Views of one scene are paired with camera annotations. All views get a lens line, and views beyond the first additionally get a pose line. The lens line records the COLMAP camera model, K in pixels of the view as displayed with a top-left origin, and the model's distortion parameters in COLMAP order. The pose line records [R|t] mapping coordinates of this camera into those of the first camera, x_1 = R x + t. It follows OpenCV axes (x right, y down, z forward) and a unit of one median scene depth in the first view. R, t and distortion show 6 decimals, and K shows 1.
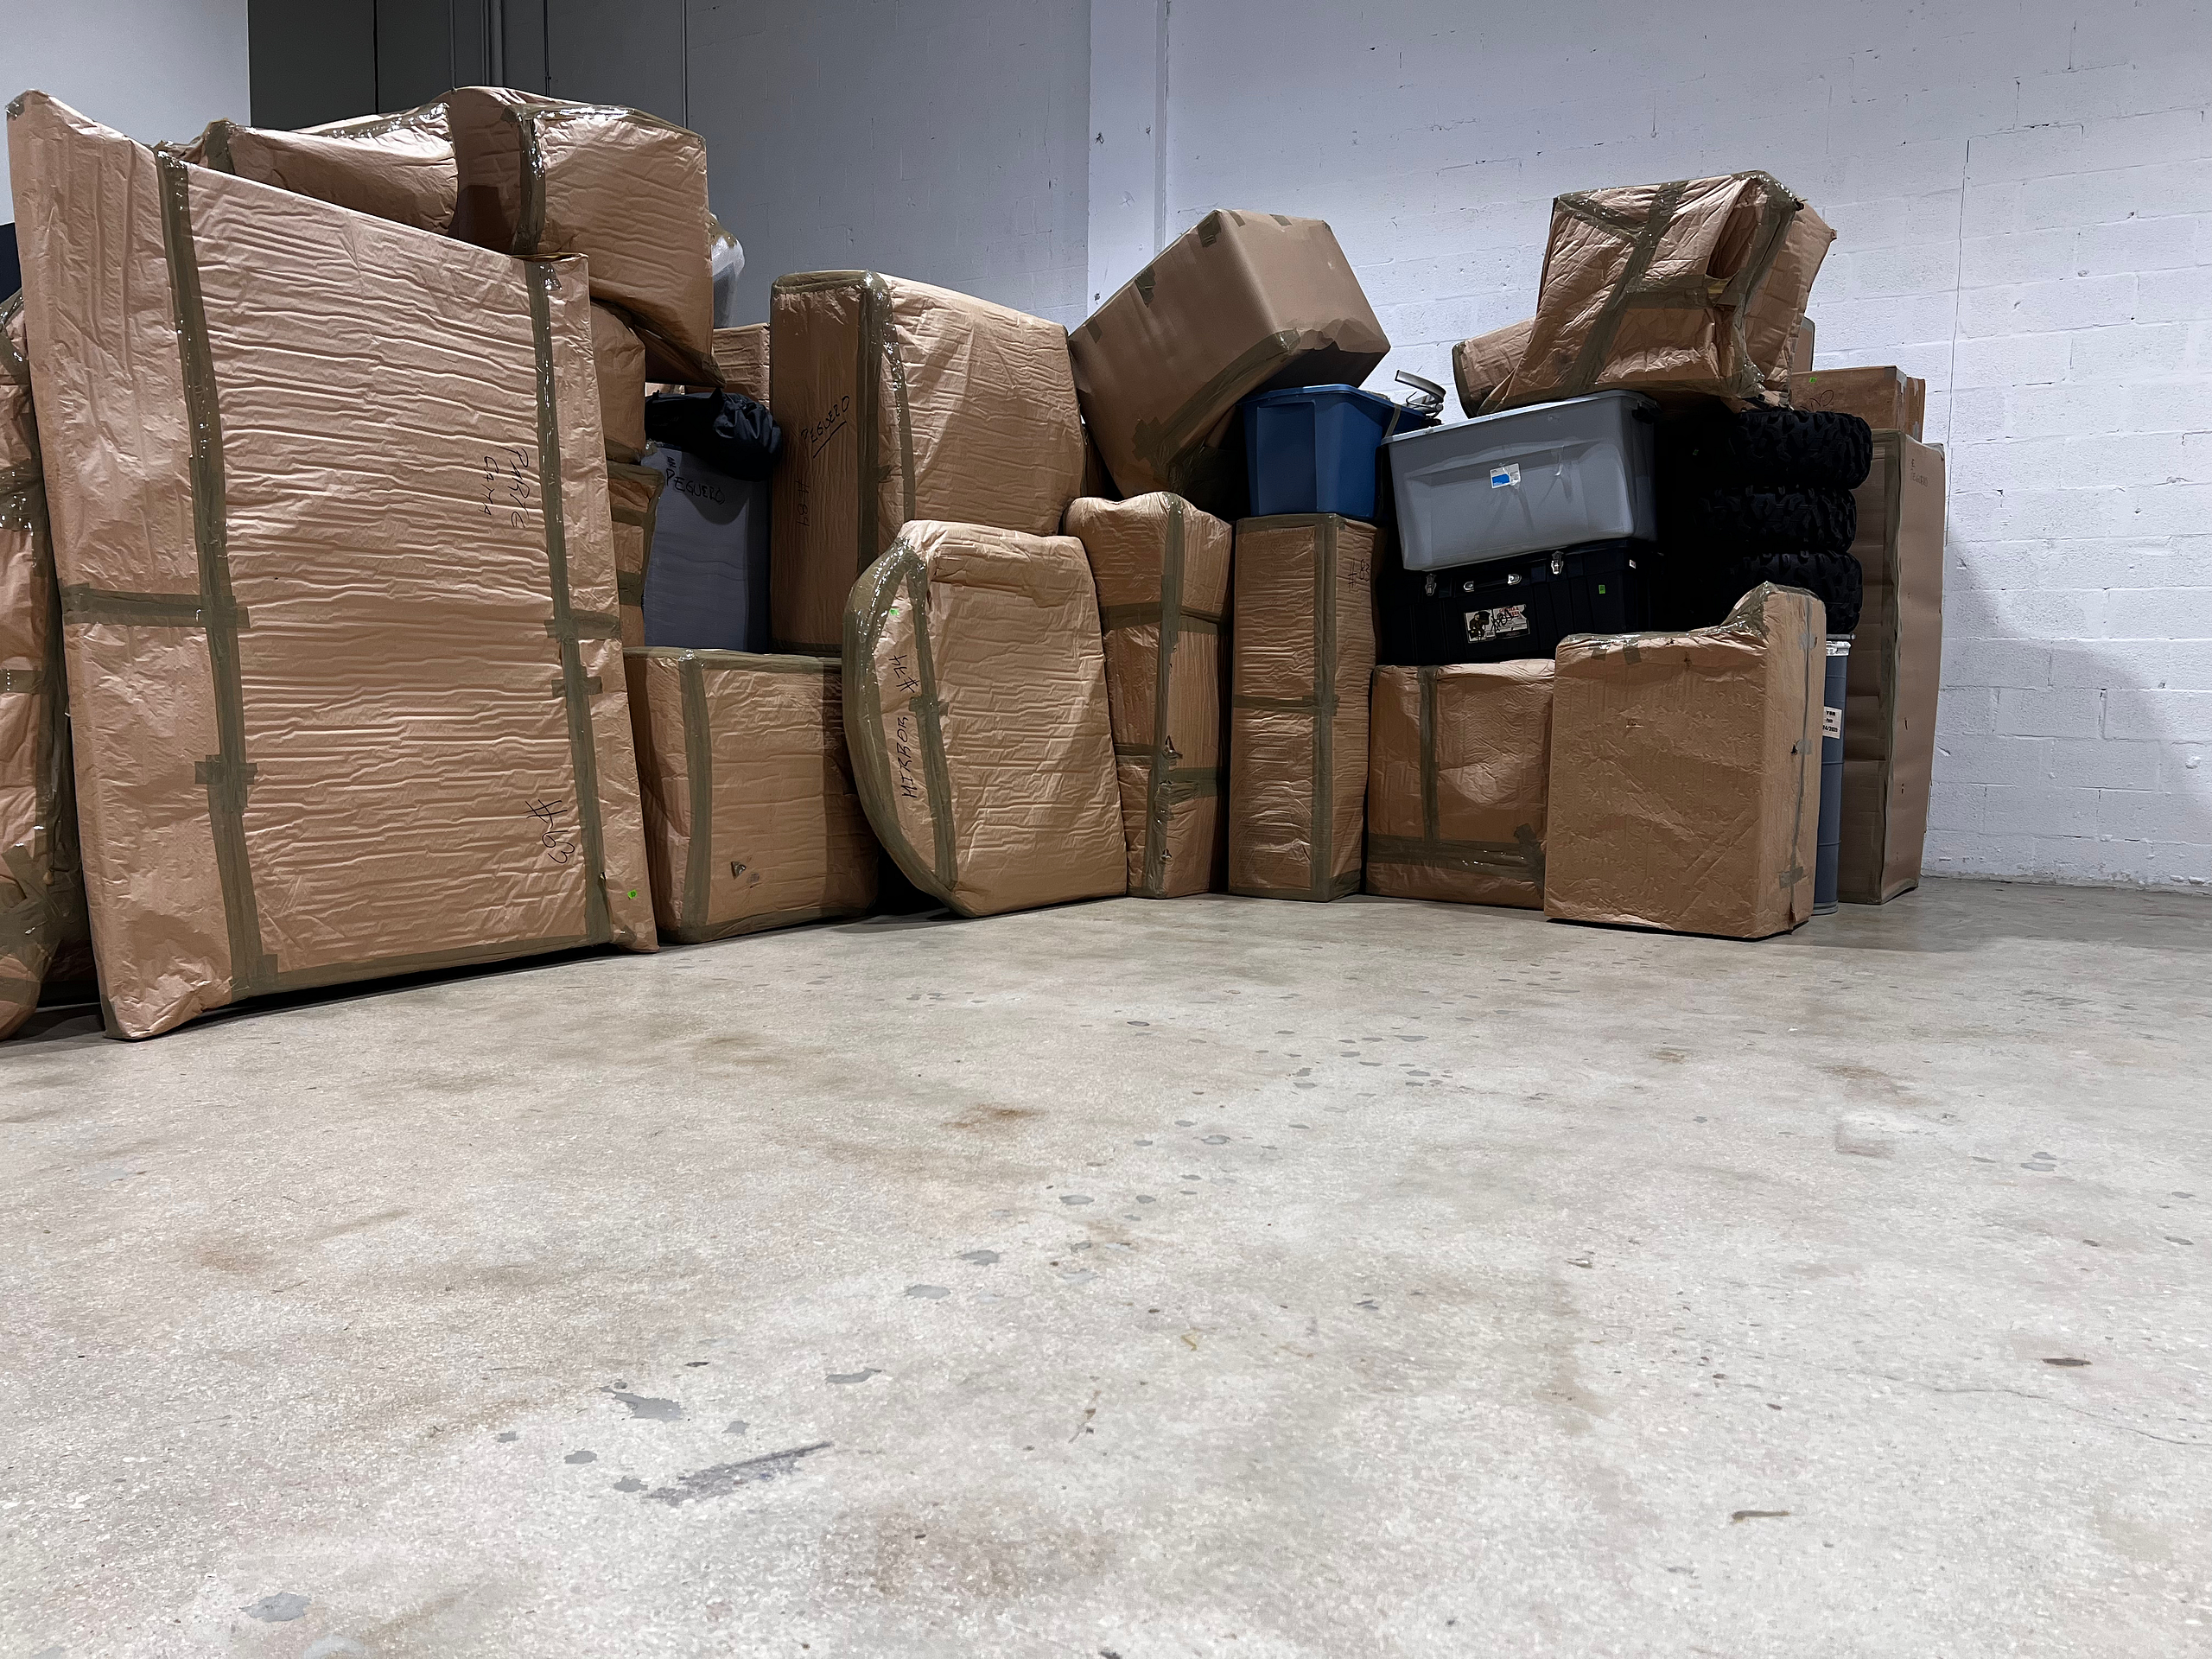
lens RADIAL K [[1703.8, 0, 1106.0], [0, 1703.8, 829.5], [0, 0, 1]] dist [-0.011994, -0.009408]
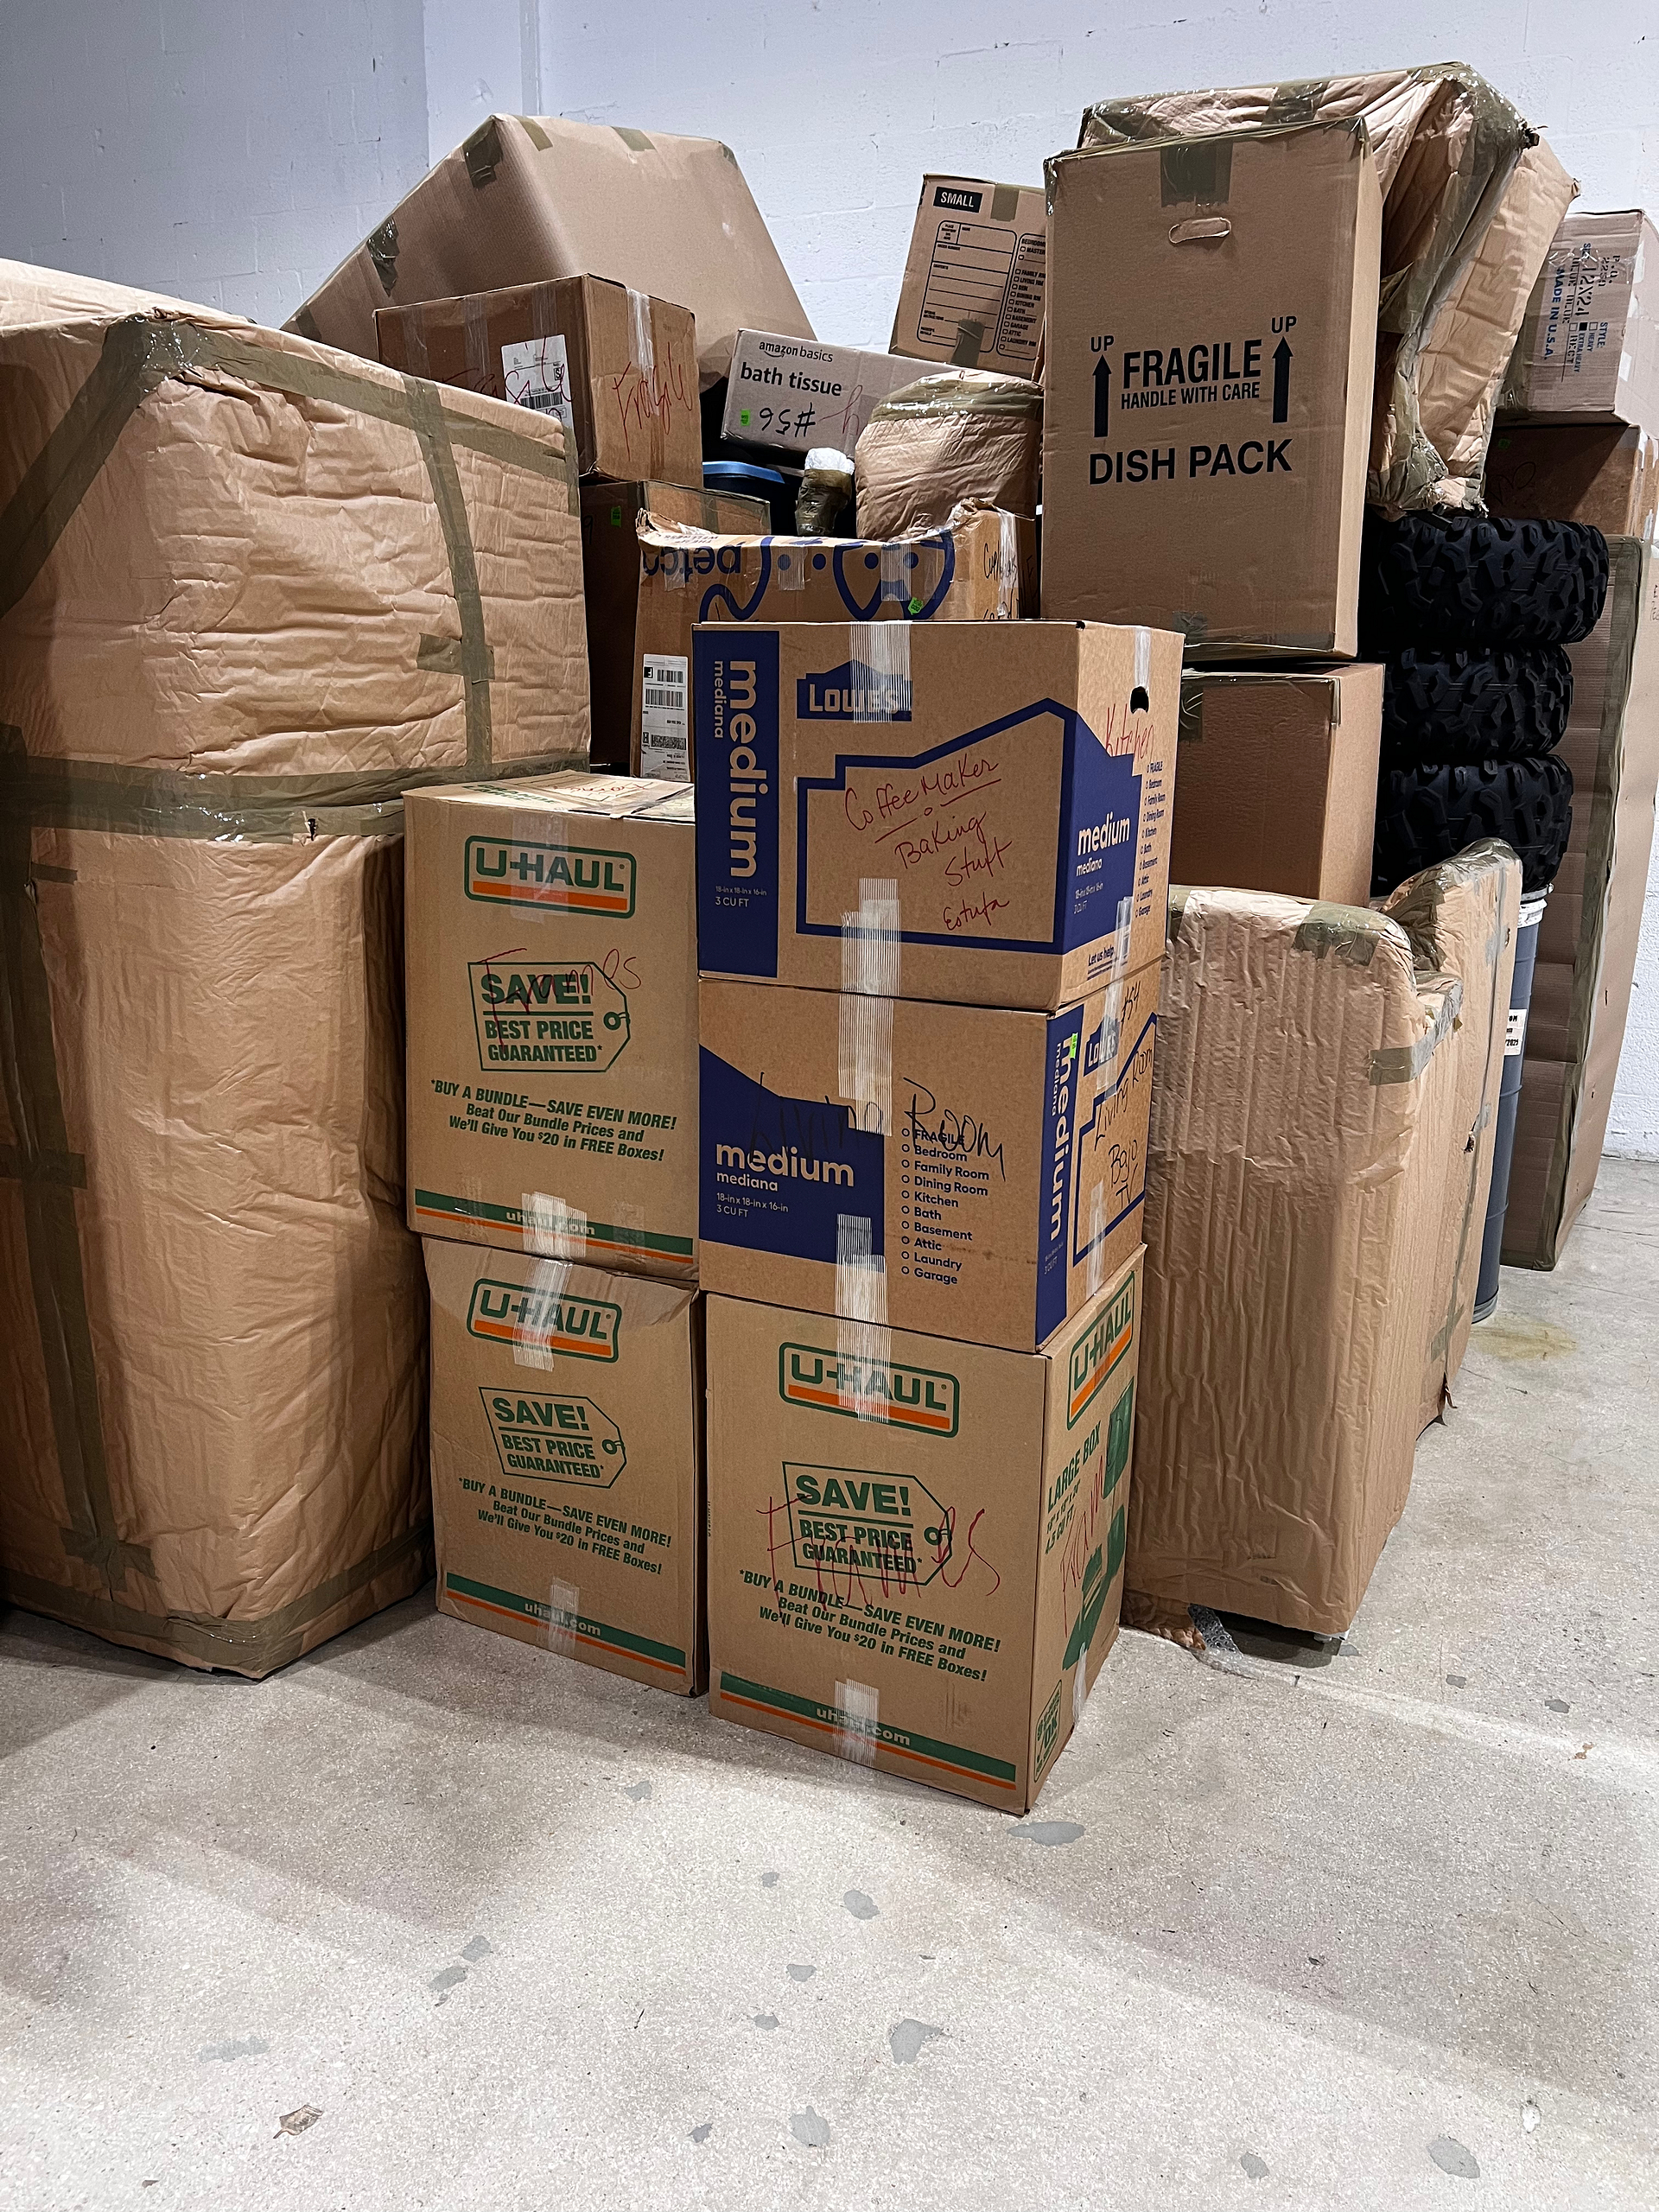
lens RADIAL K [[1703.8, 0, 829.5], [0, 1703.8, 1106.0], [0, 0, 1]] dist [-0.011994, -0.009408]
pose [[0.995098, -0.026296, 0.095331, 0.118429], [0.008825, 0.983765, 0.179244, -0.153134], [-0.098497, -0.177524, 0.979175, 0.413489]]
